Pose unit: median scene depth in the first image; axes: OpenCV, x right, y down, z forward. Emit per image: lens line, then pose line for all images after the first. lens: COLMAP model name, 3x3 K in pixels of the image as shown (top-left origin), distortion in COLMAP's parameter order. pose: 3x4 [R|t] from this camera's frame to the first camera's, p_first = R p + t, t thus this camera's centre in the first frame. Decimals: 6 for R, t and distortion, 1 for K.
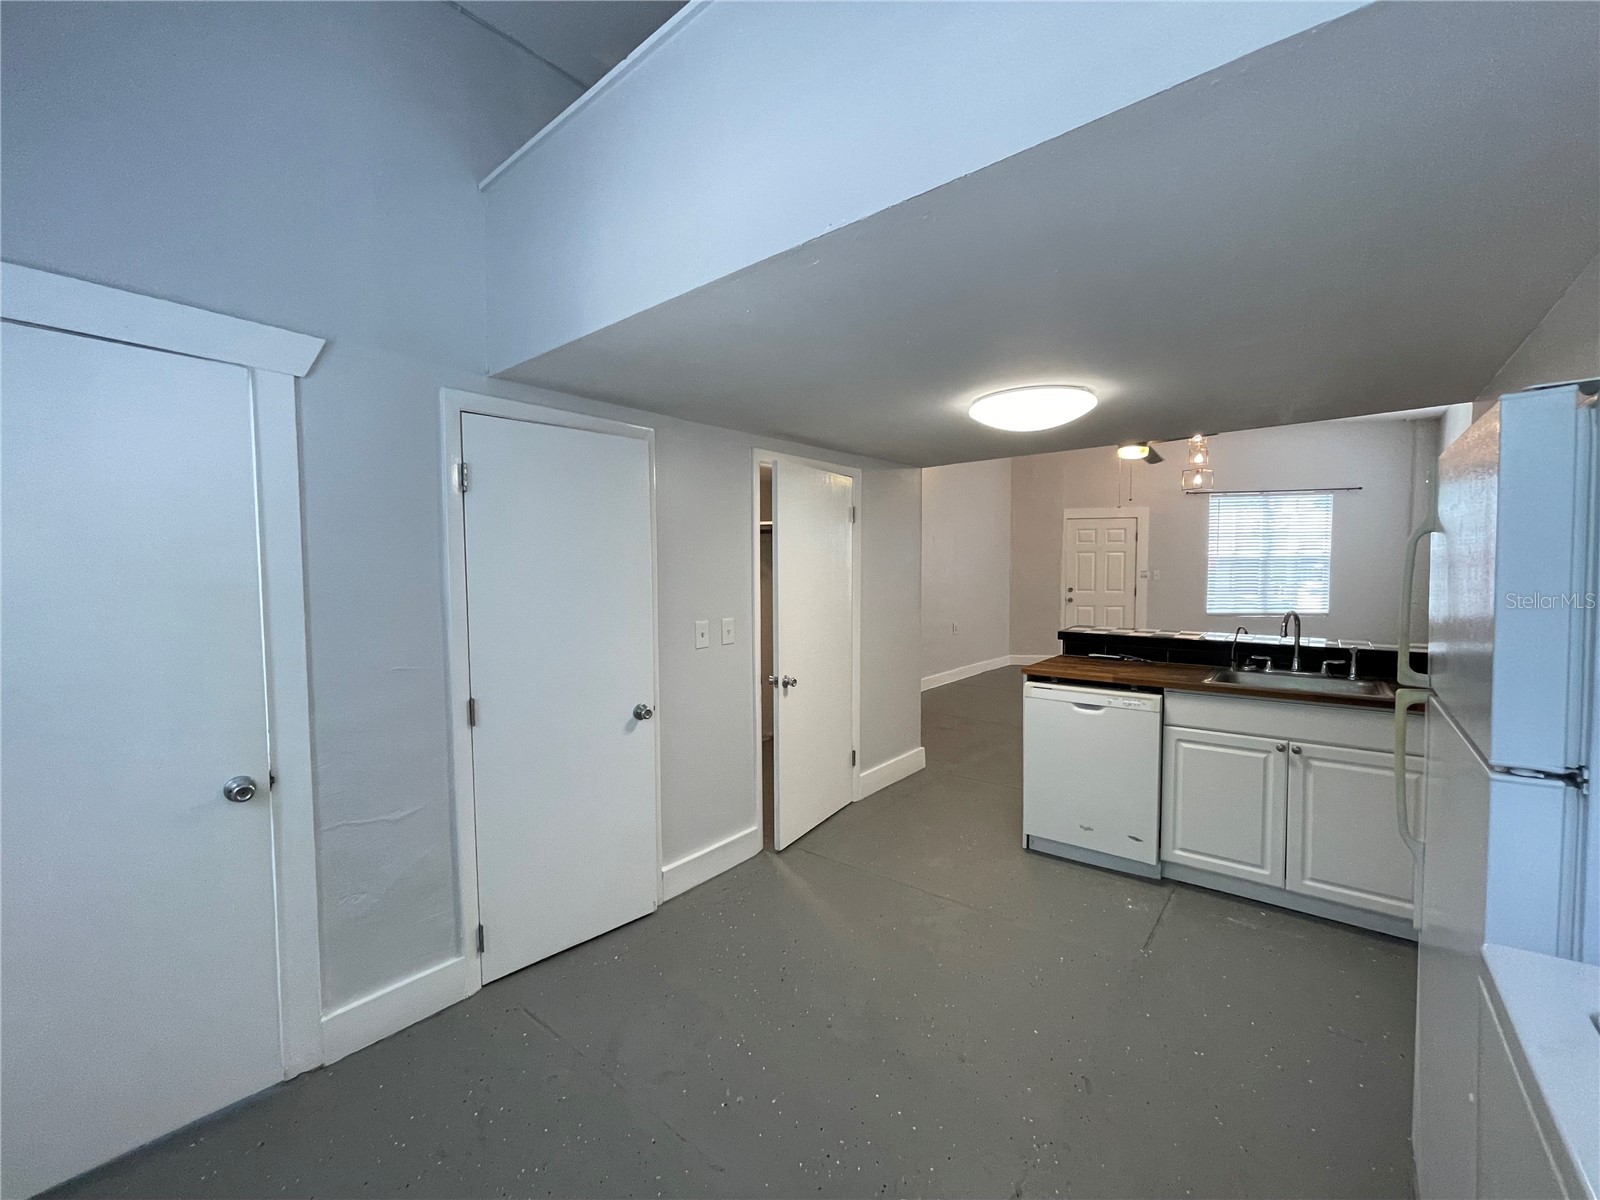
lens RADIAL K [[650.2, 0, 797.4], [0, 650.2, 603.8], [0, 0, 1]] dist [0.003422, 0.000819]
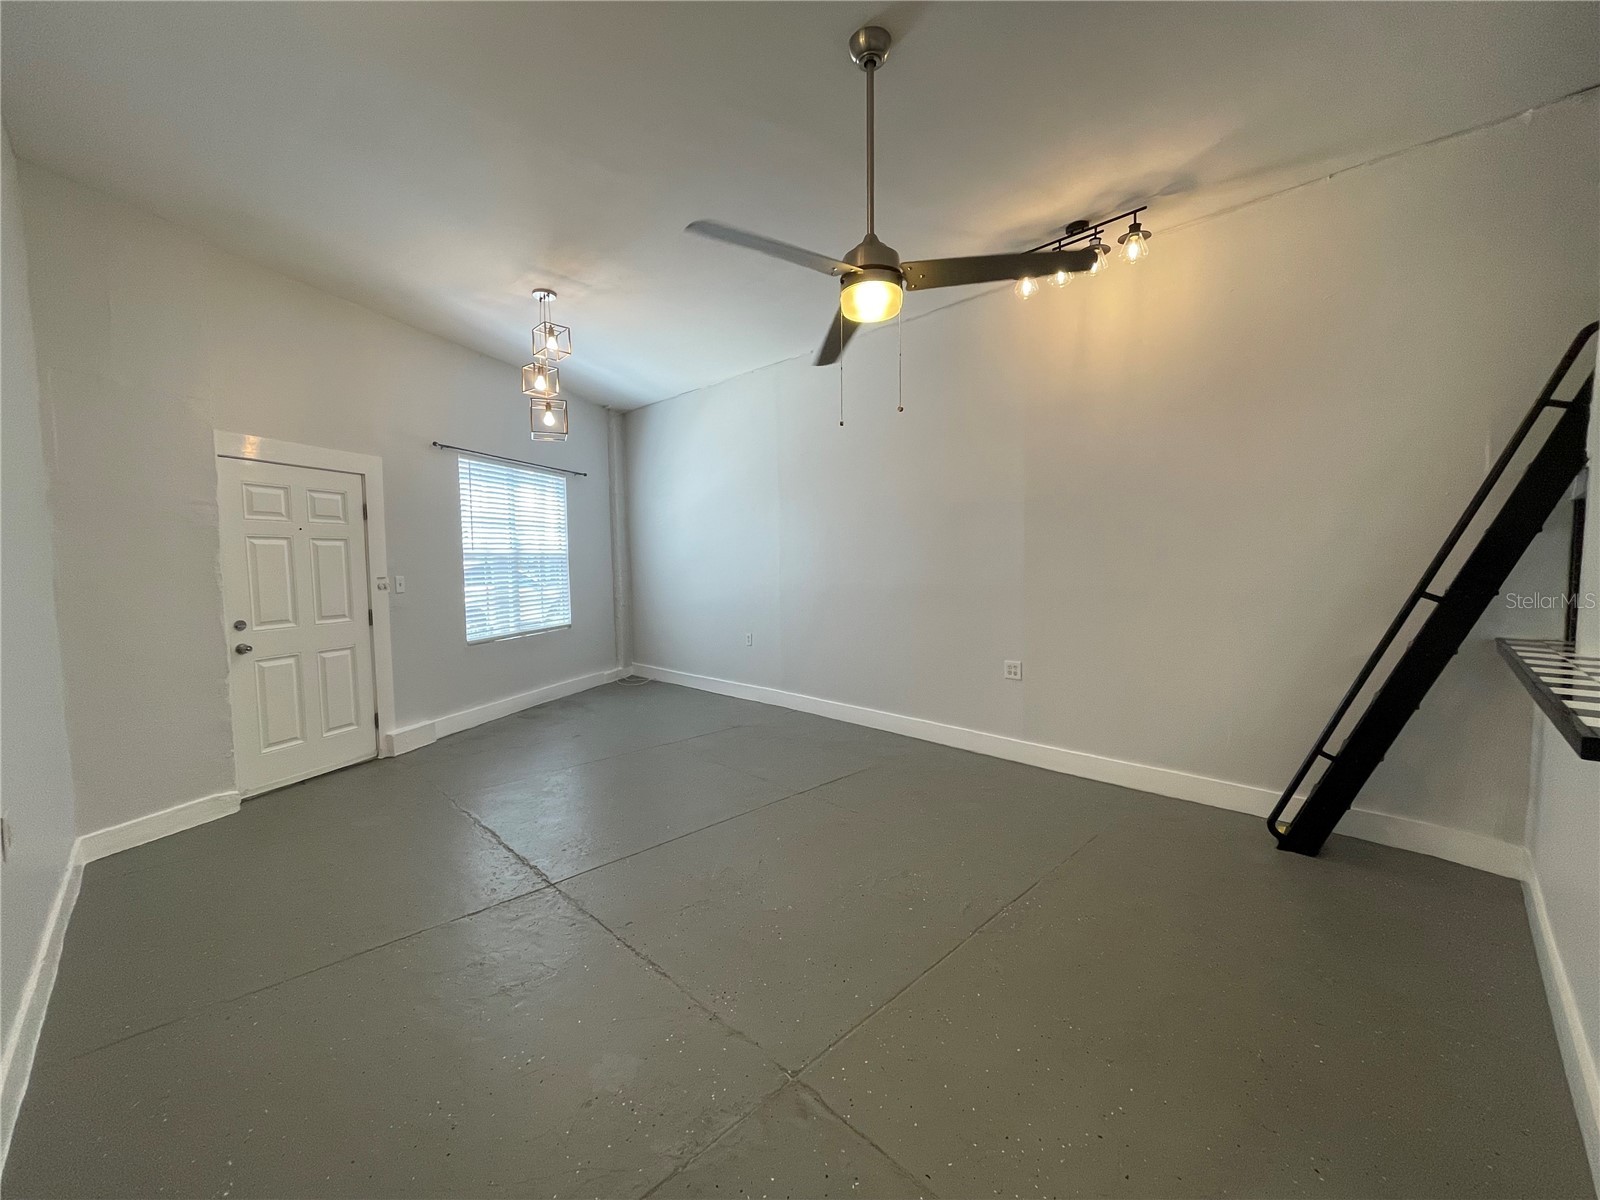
lens RADIAL K [[650.2, 0, 790.1], [0, 650.2, 592.4], [0, 0, 1]] dist [0.003422, 0.000819]
pose [[0.104151, -0.044313, 0.993574, 0.039843], [0.067366, 0.997027, 0.037405, -0.037122], [-0.992277, 0.063037, 0.106827, 0.645059]]
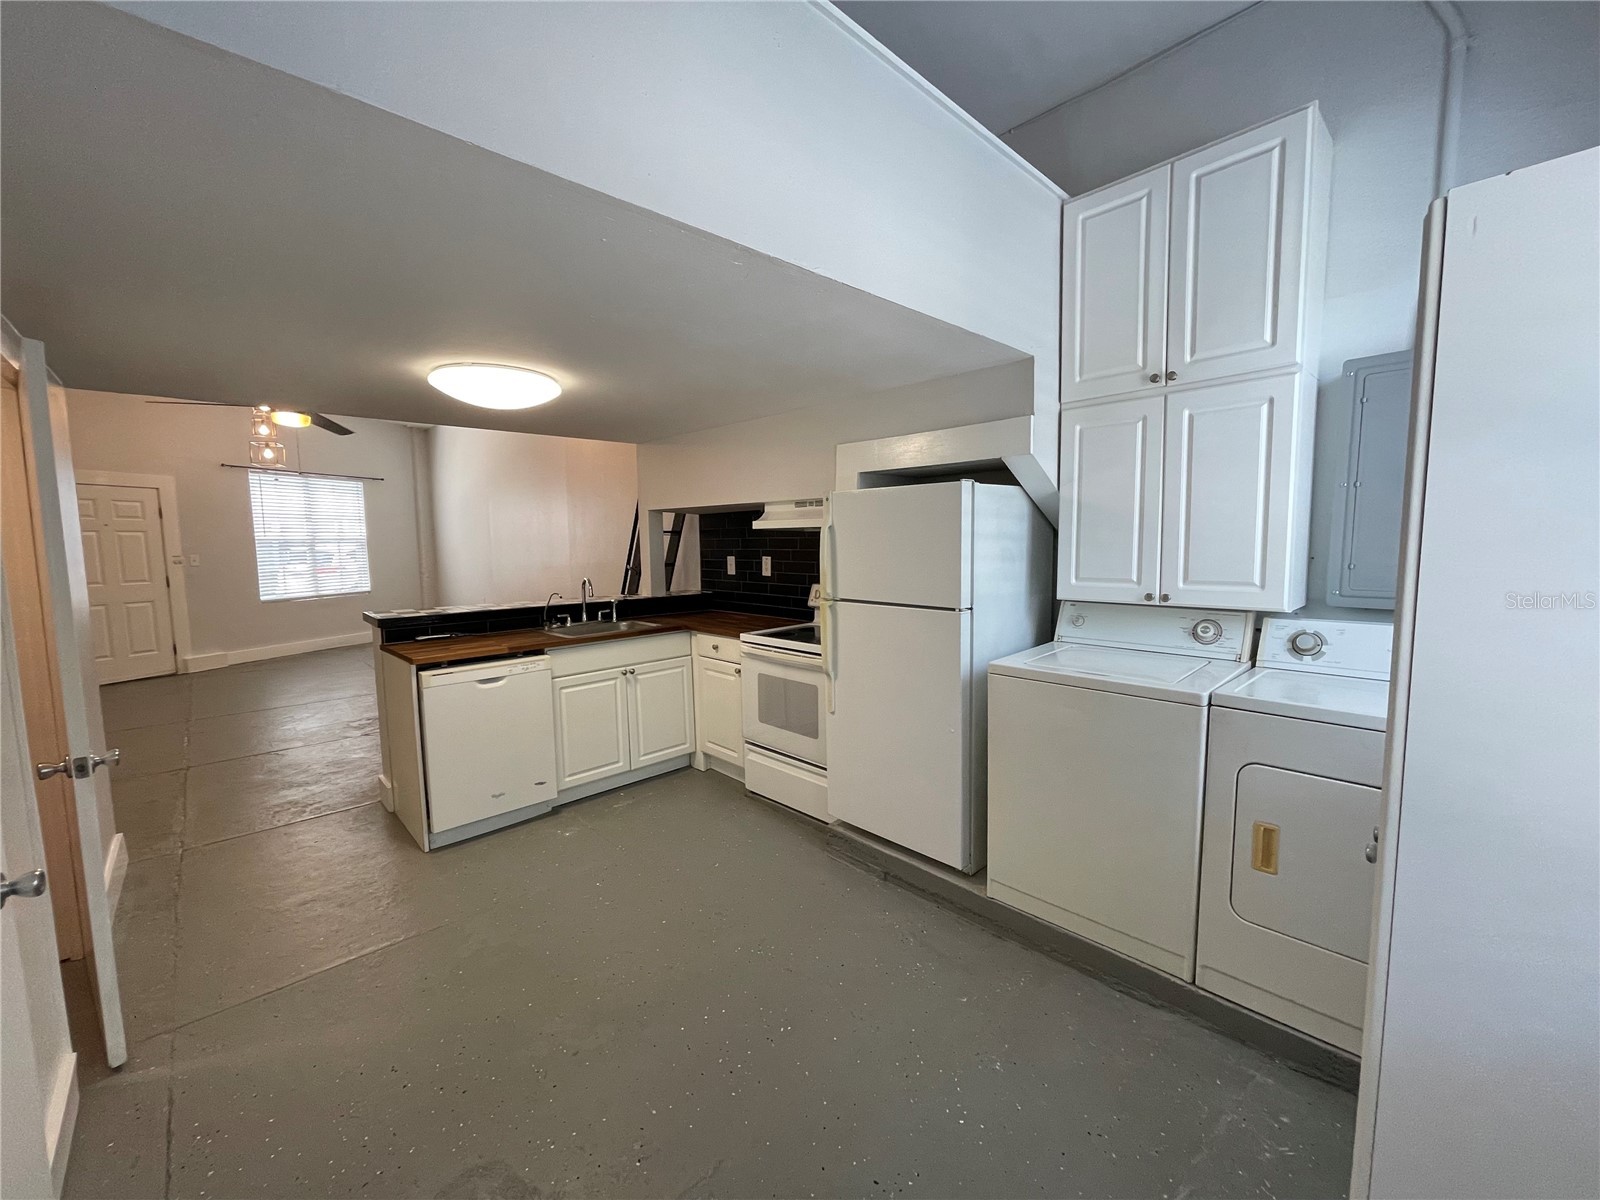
lens RADIAL K [[650.2, 0, 805.9], [0, 650.2, 597.3], [0, 0, 1]] dist [0.003422, 0.000819]
pose [[0.120604, -0.082285, 0.989285, -0.189076], [0.068017, 0.994902, 0.074460, -0.006344], [-0.990368, 0.058308, 0.125586, 0.134209]]
